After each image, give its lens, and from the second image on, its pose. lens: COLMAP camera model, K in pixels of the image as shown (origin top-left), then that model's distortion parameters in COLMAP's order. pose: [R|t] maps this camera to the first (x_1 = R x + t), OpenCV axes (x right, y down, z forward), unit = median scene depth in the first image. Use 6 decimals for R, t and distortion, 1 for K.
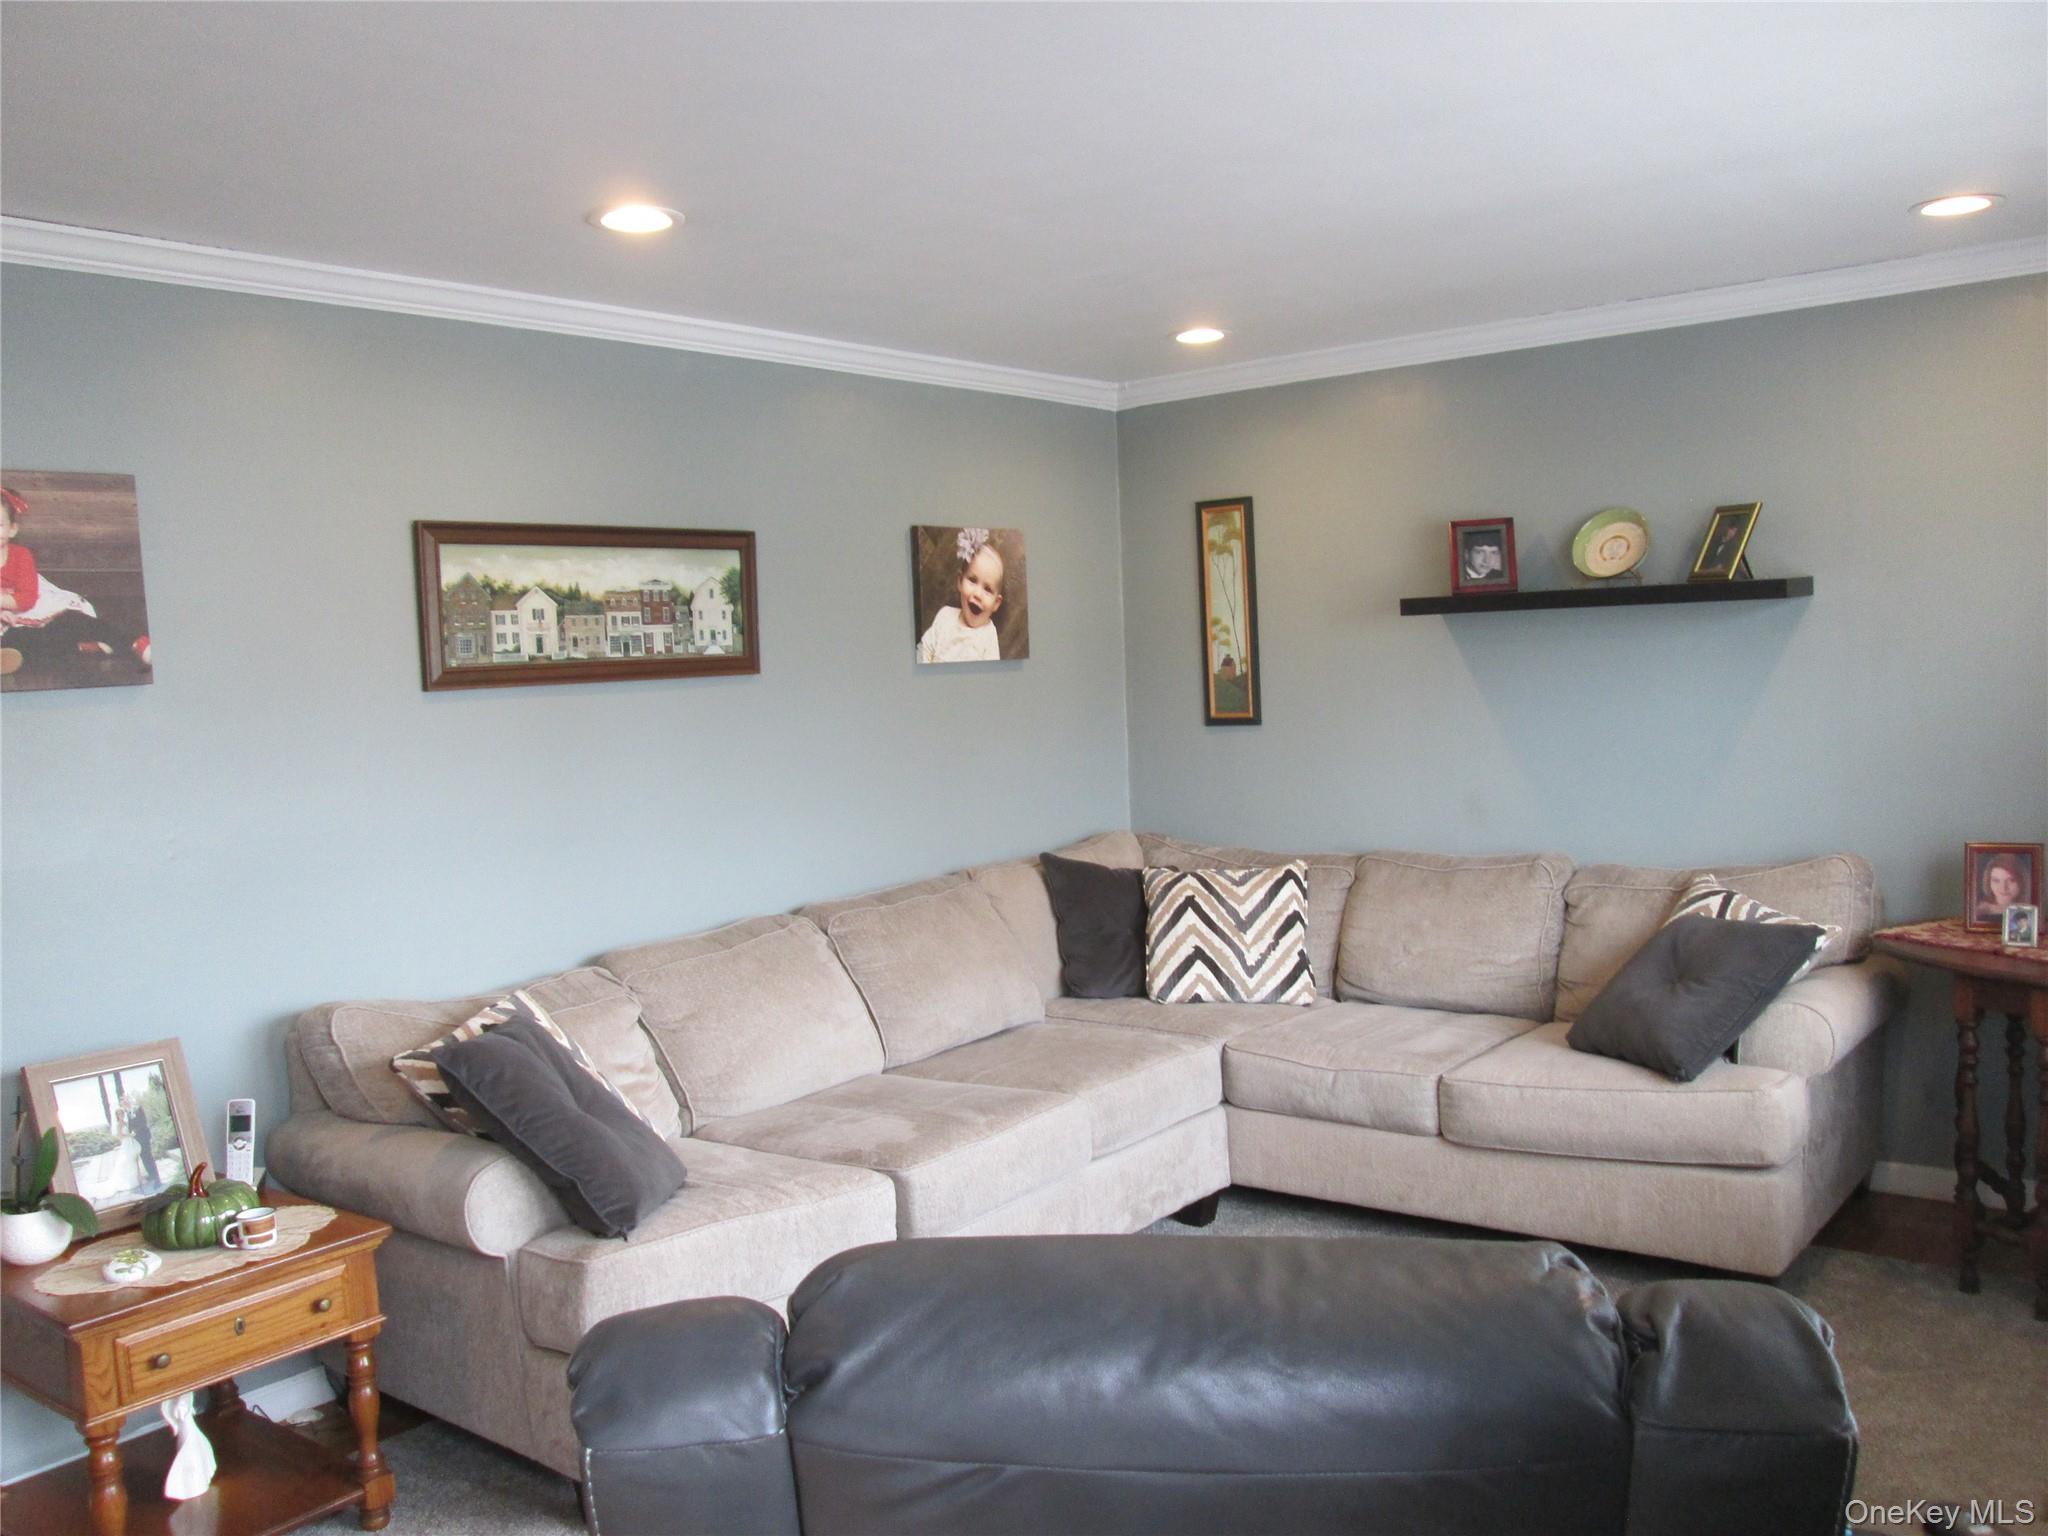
lens RADIAL K [[1719.3, 0, 1020.2], [0, 1719.3, 766.9], [0, 0, 1]] dist [-0.014631, -0.004544]
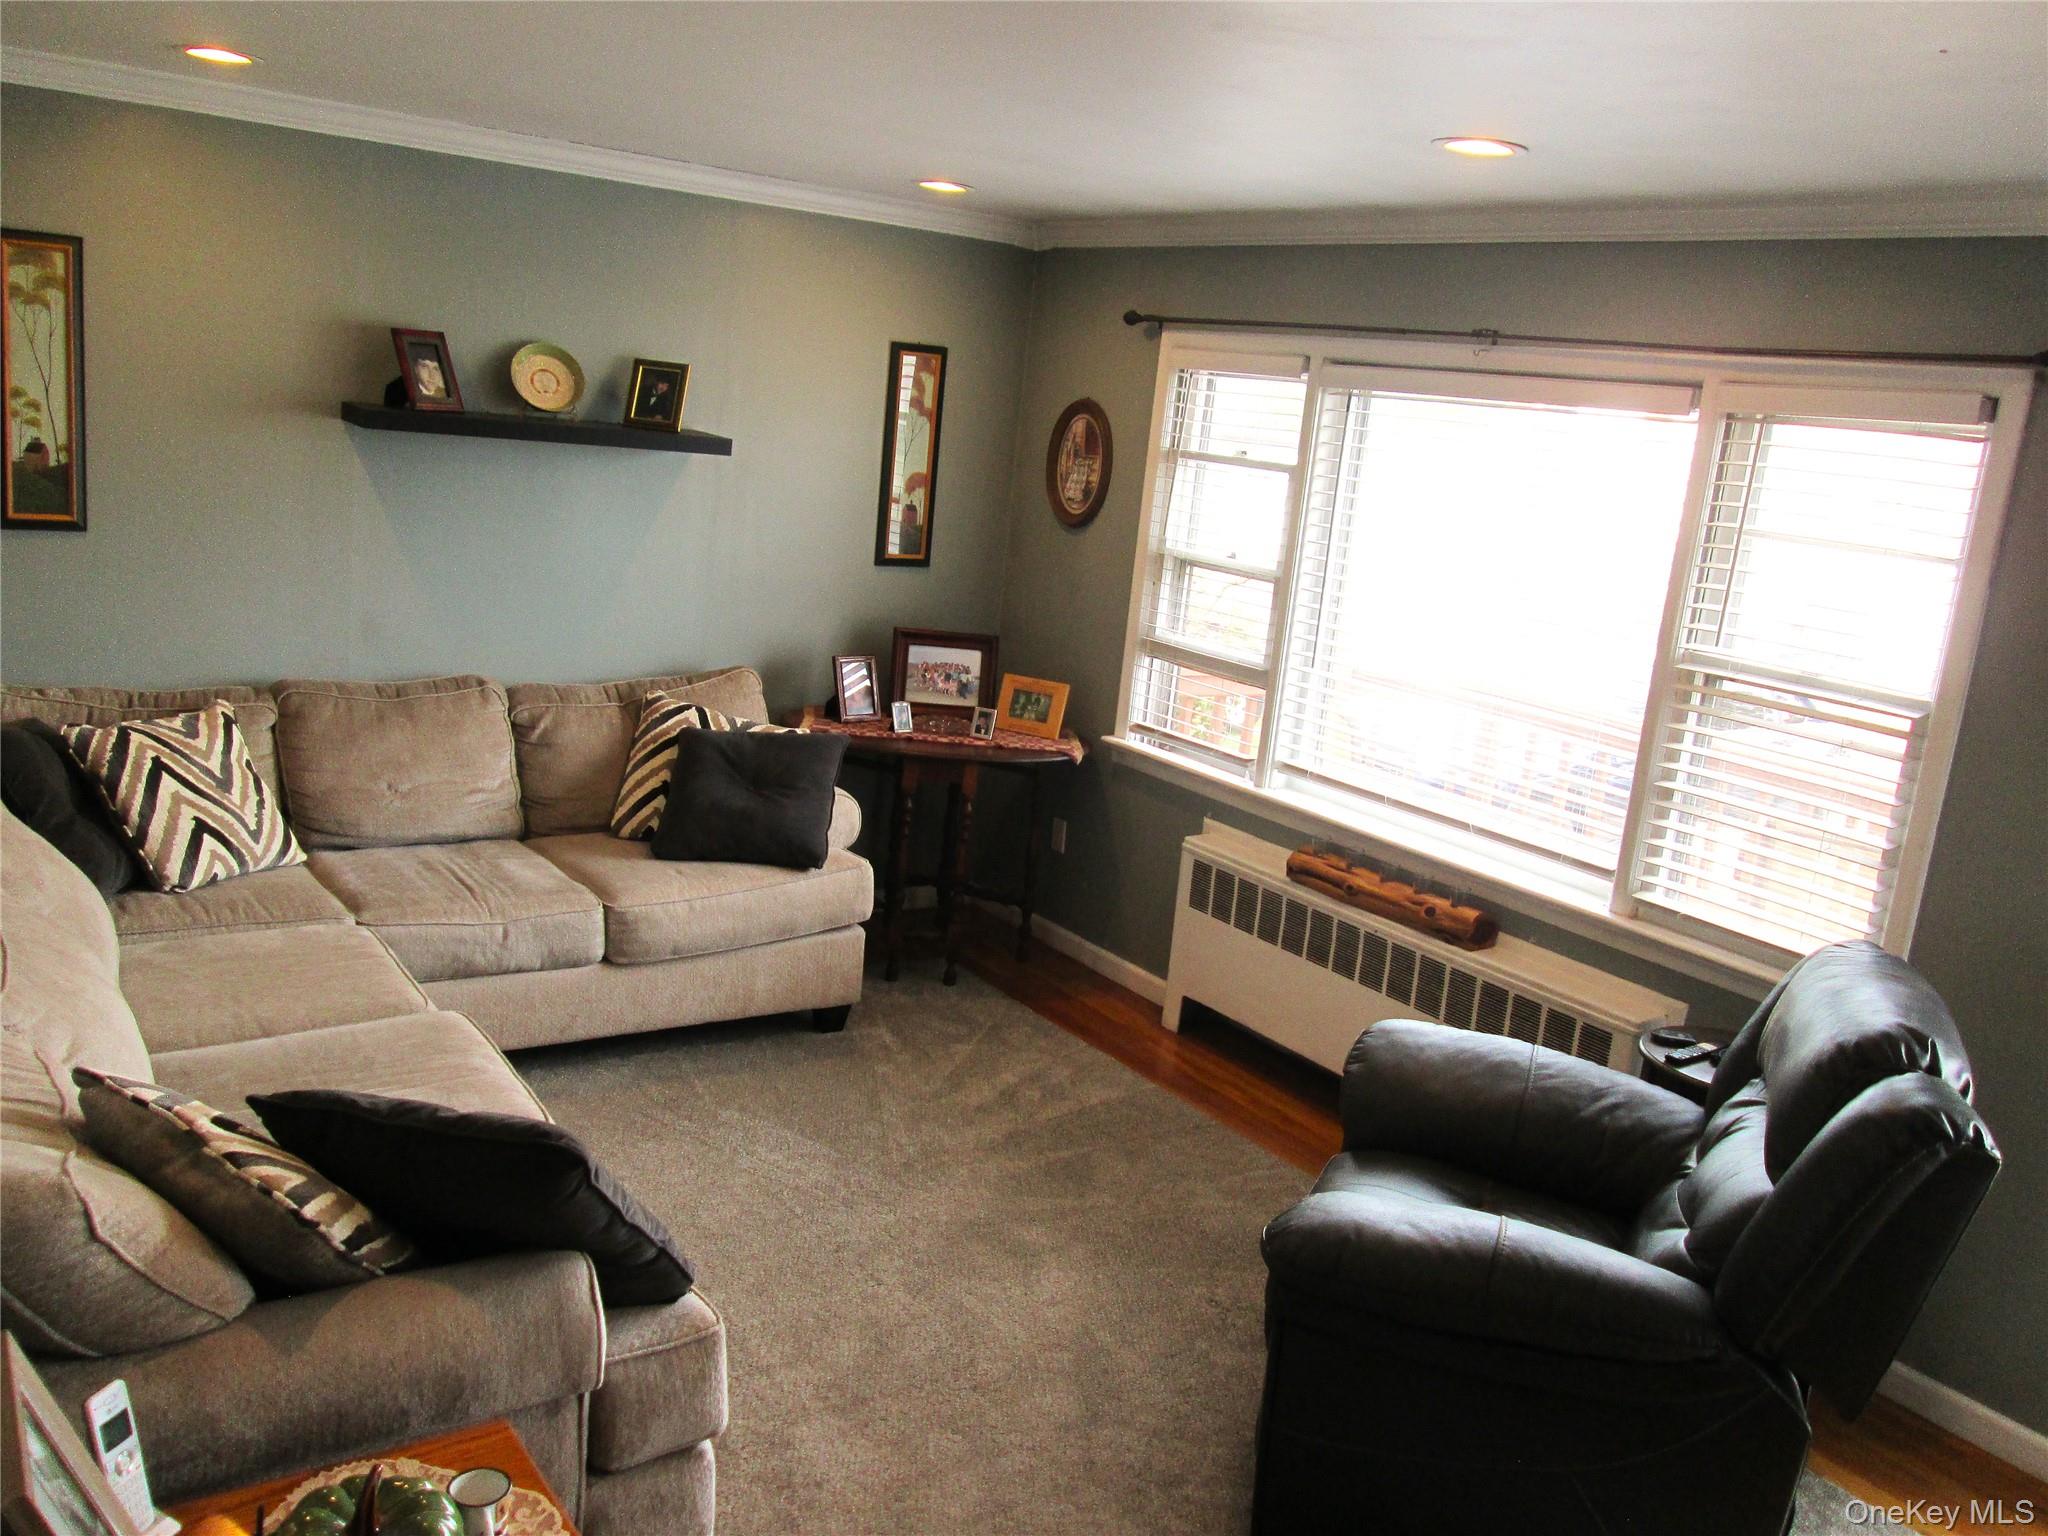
lens RADIAL K [[1719.3, 0, 1019.2], [0, 1719.3, 770.0], [0, 0, 1]] dist [-0.014631, -0.004544]
pose [[0.287305, -0.126930, 0.949392, -0.569526], [-0.048954, 0.987940, 0.146898, -0.059464], [-0.956587, -0.088681, 0.277626, 0.397622]]
